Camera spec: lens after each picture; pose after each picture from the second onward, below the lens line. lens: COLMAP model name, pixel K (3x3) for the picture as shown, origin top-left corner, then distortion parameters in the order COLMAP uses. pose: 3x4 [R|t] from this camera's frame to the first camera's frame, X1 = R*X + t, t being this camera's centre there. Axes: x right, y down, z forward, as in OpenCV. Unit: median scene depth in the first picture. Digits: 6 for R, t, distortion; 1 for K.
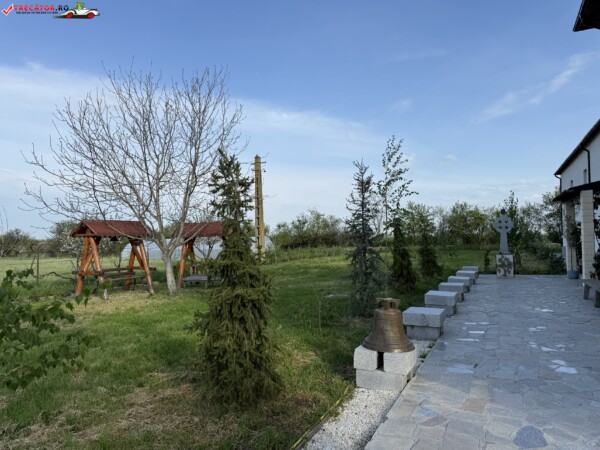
lens RADIAL K [[434.9, 0, 297.9], [0, 434.9, 225.2], [0, 0, 1]] dist [0.076601, -0.028763]
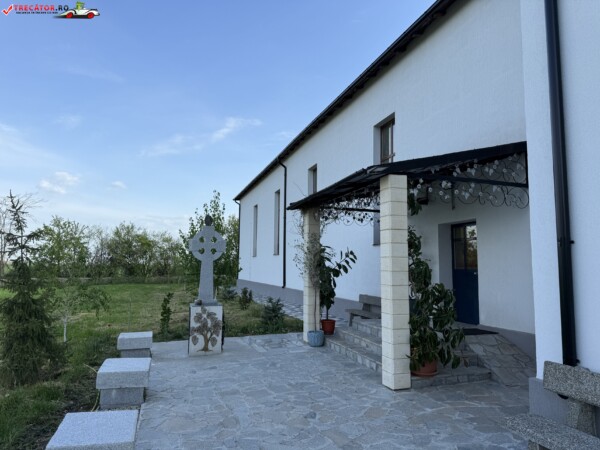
lens RADIAL K [[434.9, 0, 297.5], [0, 434.9, 219.2], [0, 0, 1]] dist [0.076601, -0.028763]
pose [[0.743570, 0.105590, 0.660268, 0.071204], [-0.051543, 0.993566, -0.100846, 0.004993], [-0.666668, 0.040954, 0.744229, 0.192161]]
